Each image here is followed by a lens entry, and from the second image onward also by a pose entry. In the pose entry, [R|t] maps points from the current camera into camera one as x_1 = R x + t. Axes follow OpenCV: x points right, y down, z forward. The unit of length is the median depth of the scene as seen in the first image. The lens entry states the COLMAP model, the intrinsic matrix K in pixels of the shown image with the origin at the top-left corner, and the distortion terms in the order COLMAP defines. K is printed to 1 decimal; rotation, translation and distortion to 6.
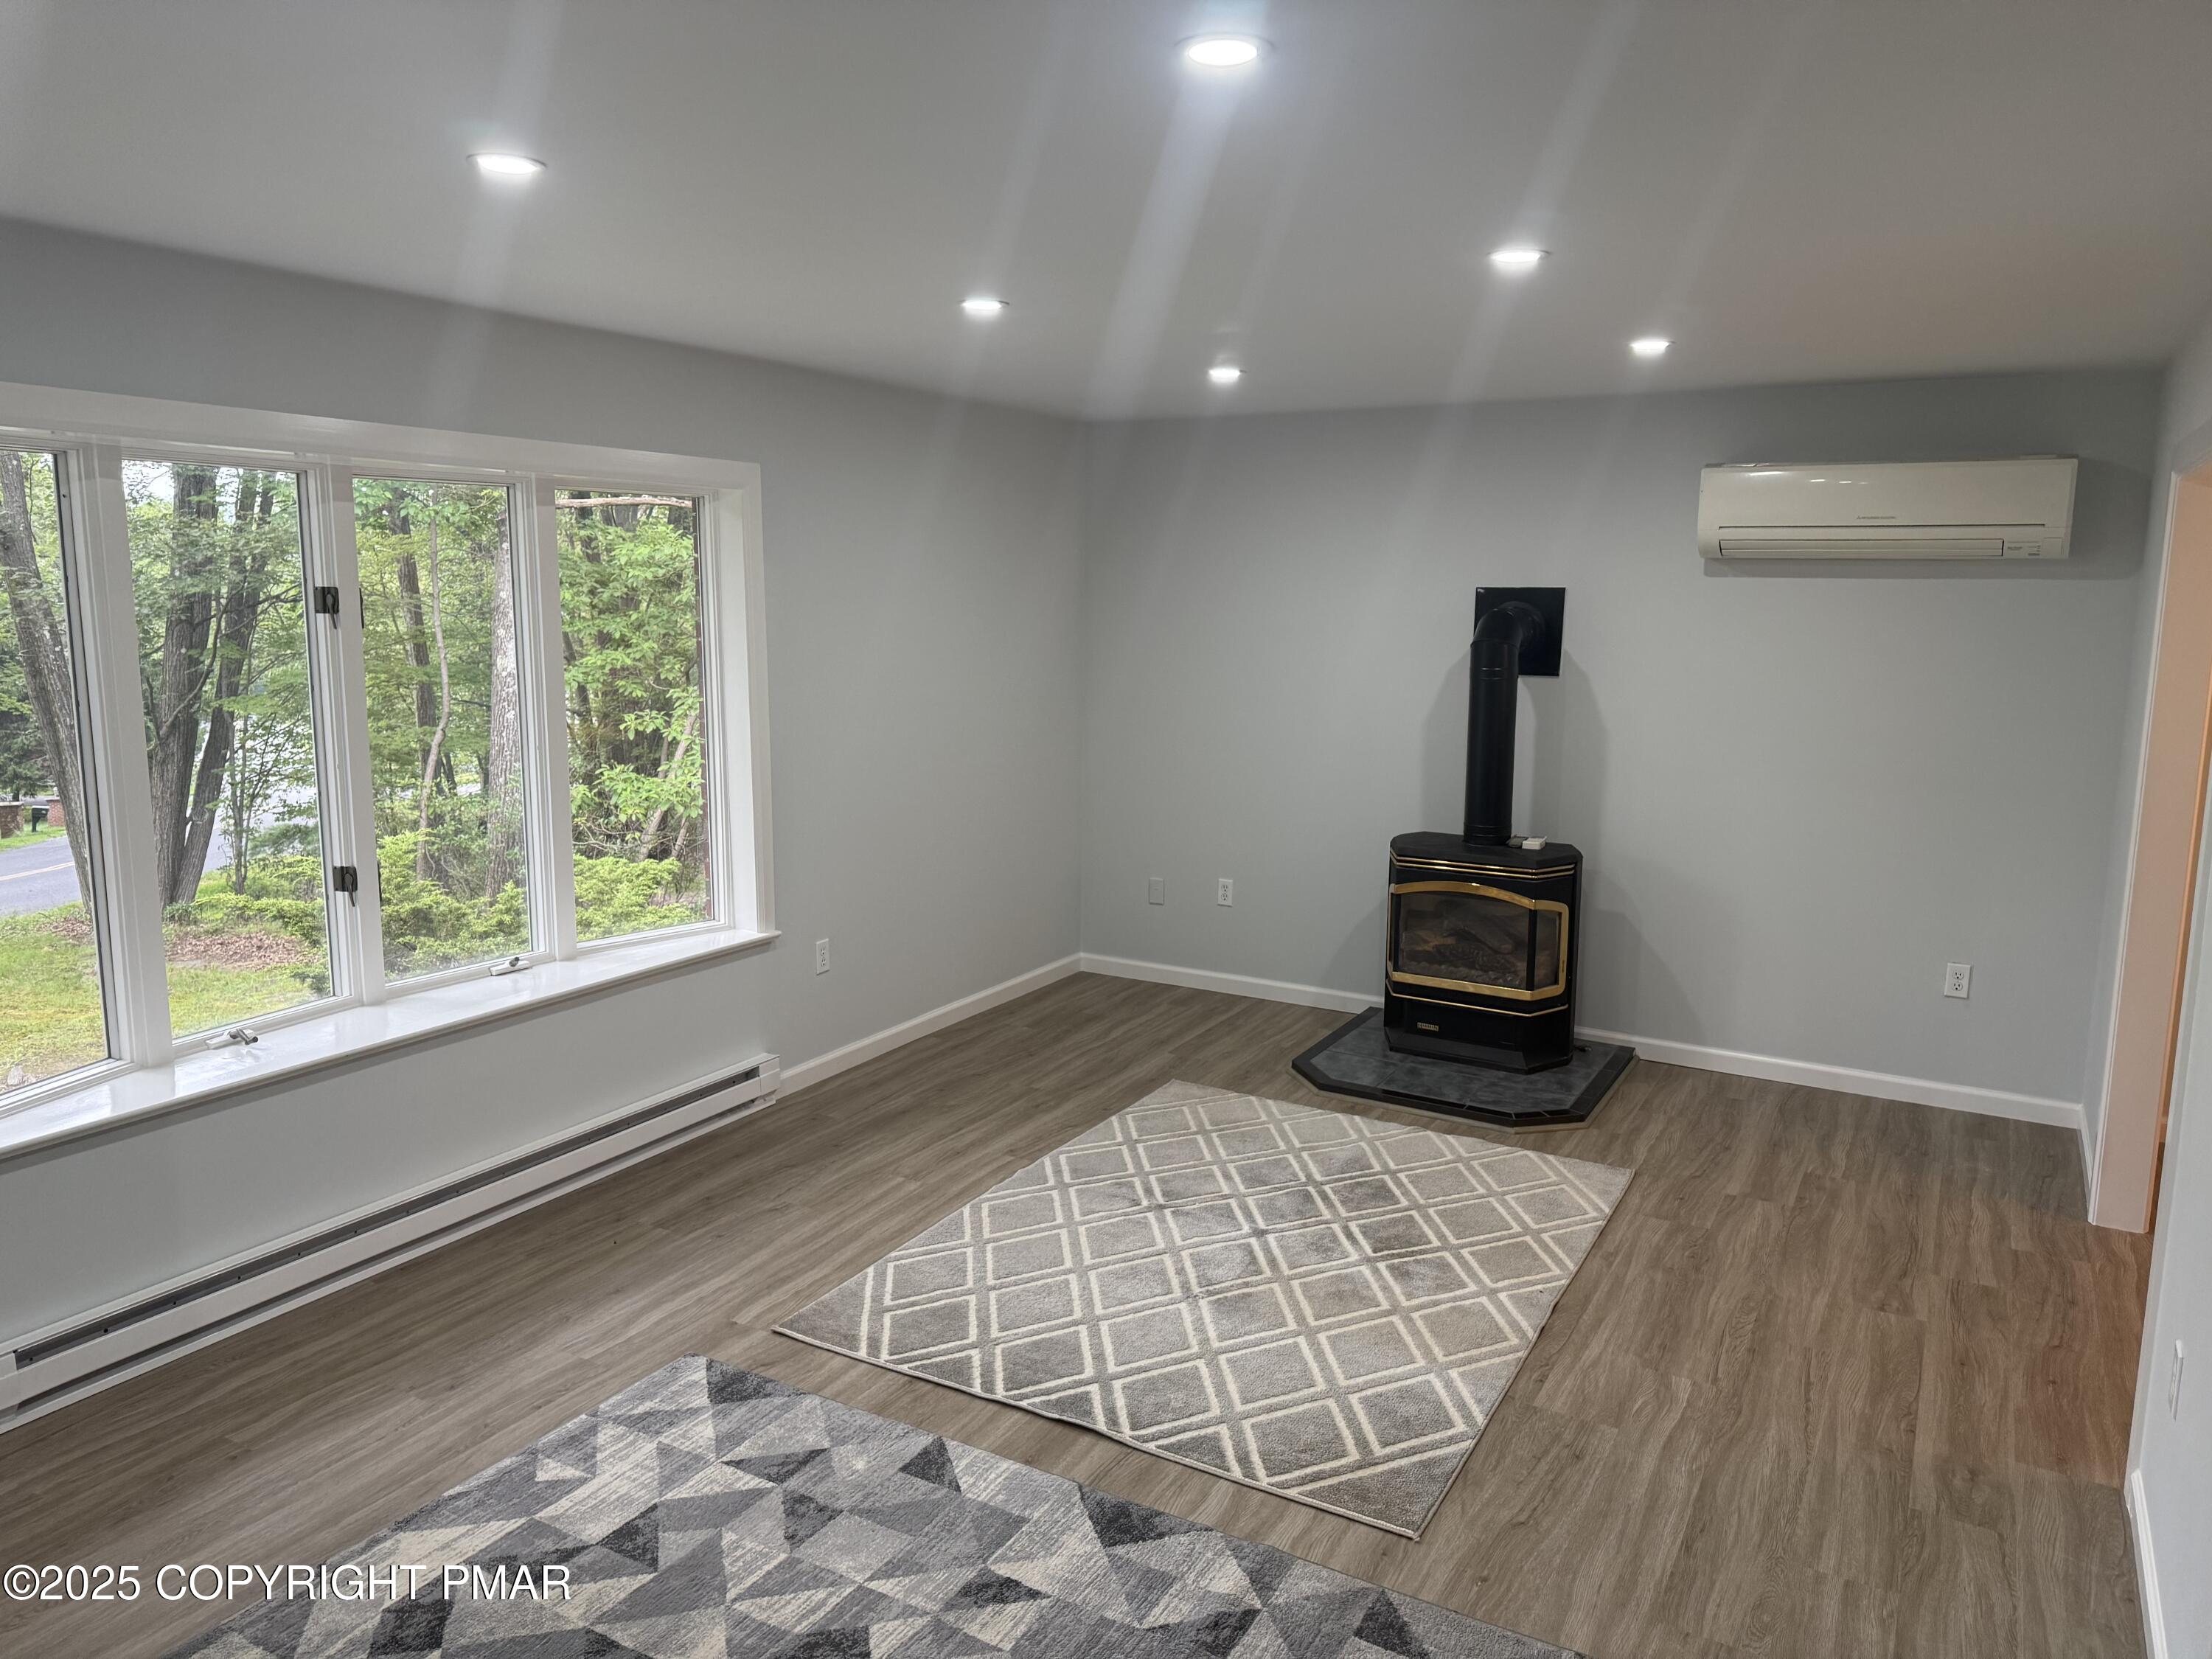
lens RADIAL K [[1534.3, 0, 1096.8], [0, 1534.3, 806.3], [0, 0, 1]] dist [0.122648, -0.168762]
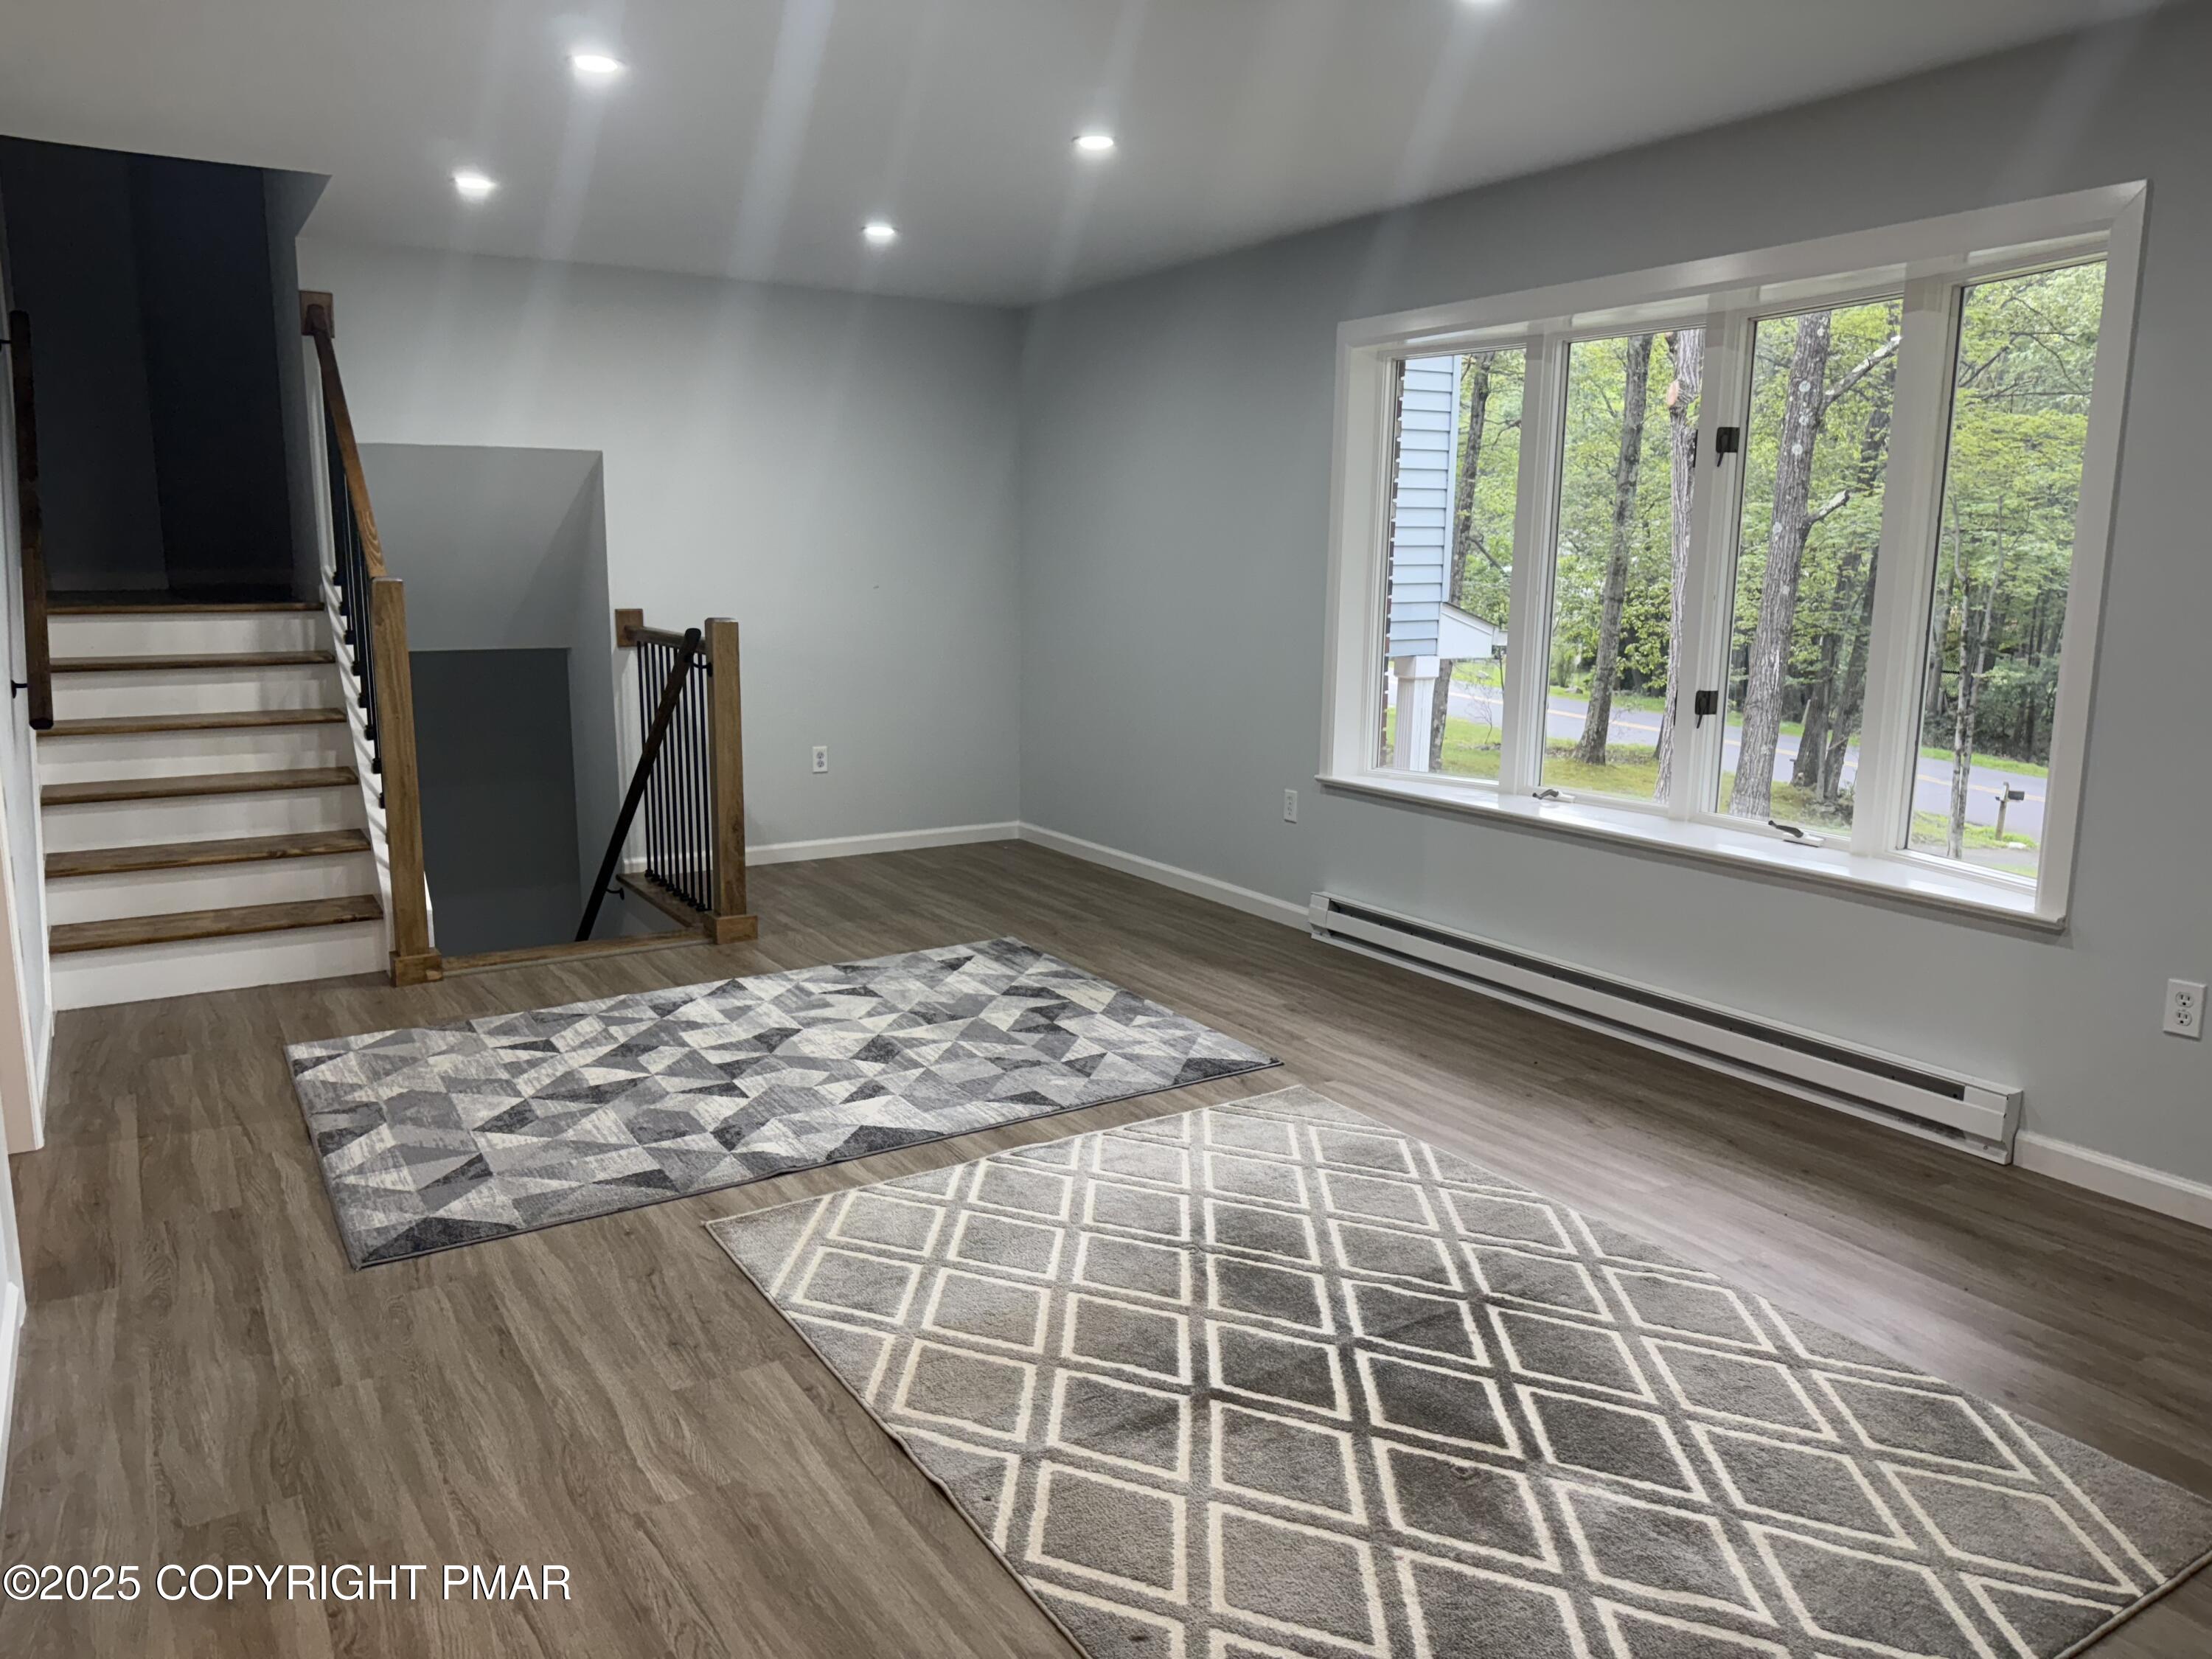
lens RADIAL K [[1574.1, 0, 1106.0], [0, 1574.1, 829.5], [0, 0, 1]] dist [0.104478, -0.002617]
pose [[-0.468231, 0.137647, -0.872819, 0.837408], [-0.144948, 0.962446, 0.229540, -0.077014], [0.871636, 0.233991, -0.430696, 1.378058]]
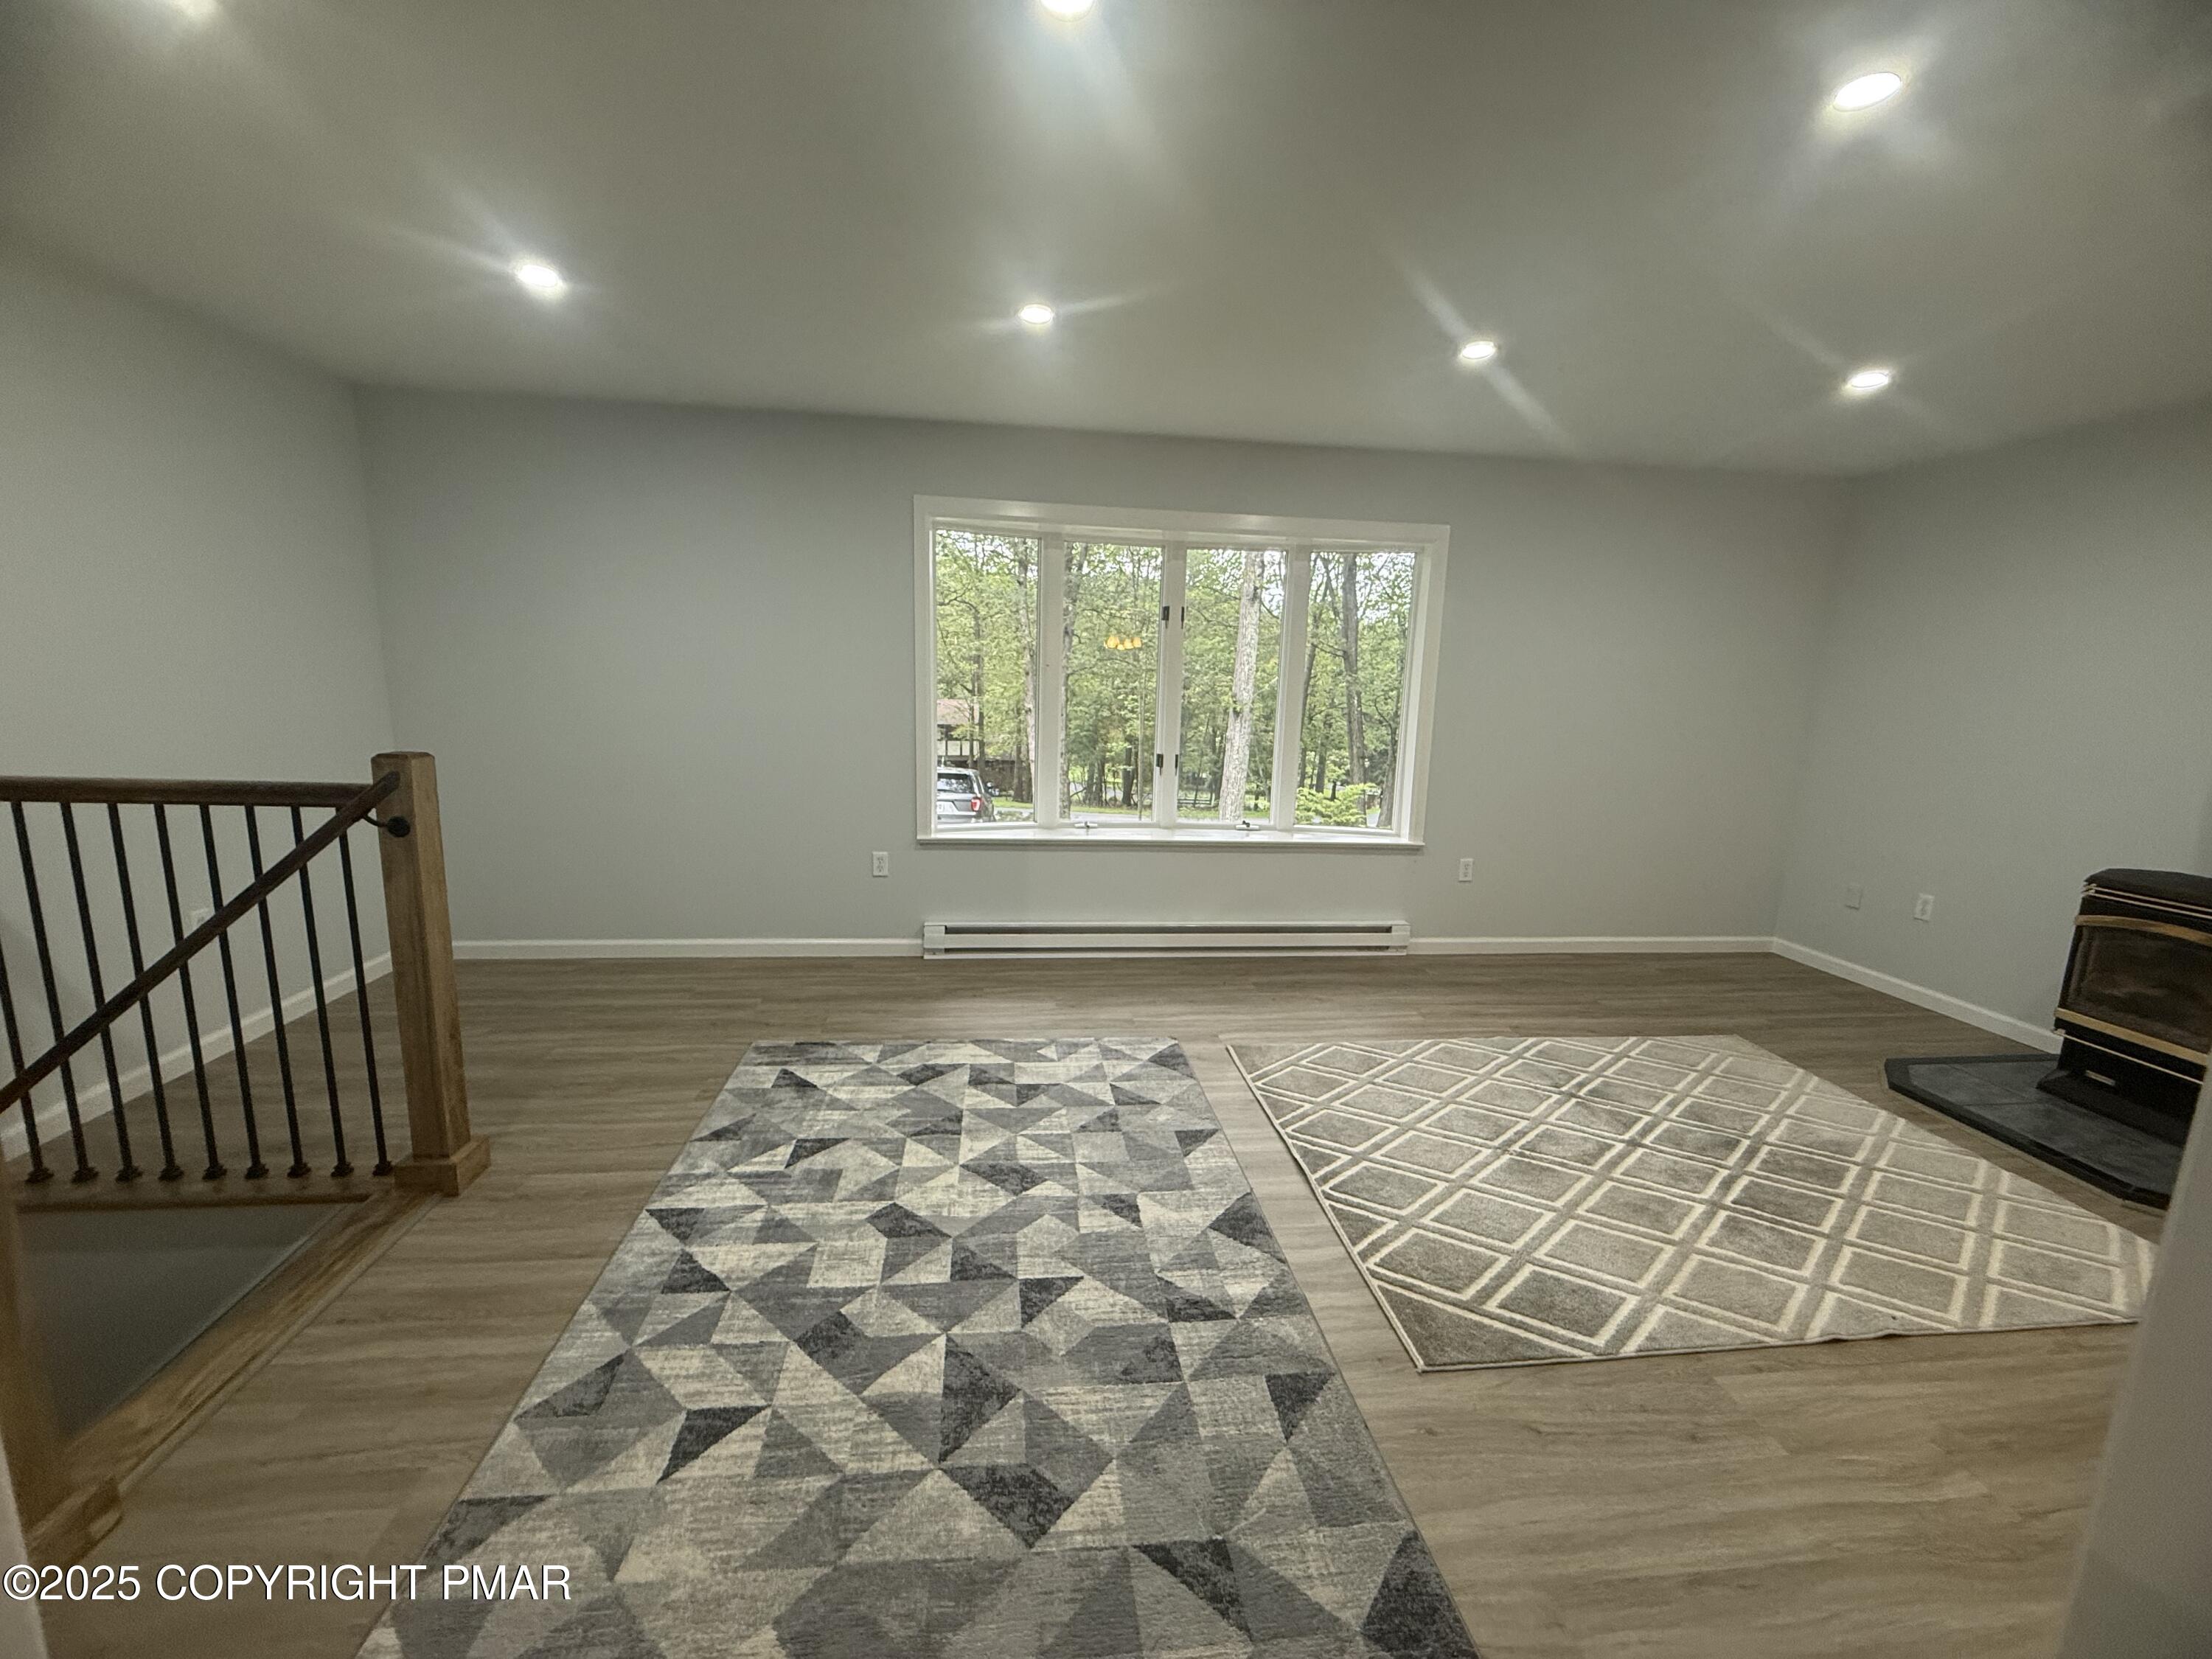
lens RADIAL K [[887.4, 0, 1119.6], [0, 887.4, 821.4], [0, 0, 1]] dist [0.007944, 0.000250]
pose [[0.602120, 0.138488, -0.786303, 0.424260], [-0.142606, 0.987659, 0.064750, 0.069317], [0.785567, 0.073144, 0.614439, 0.357059]]
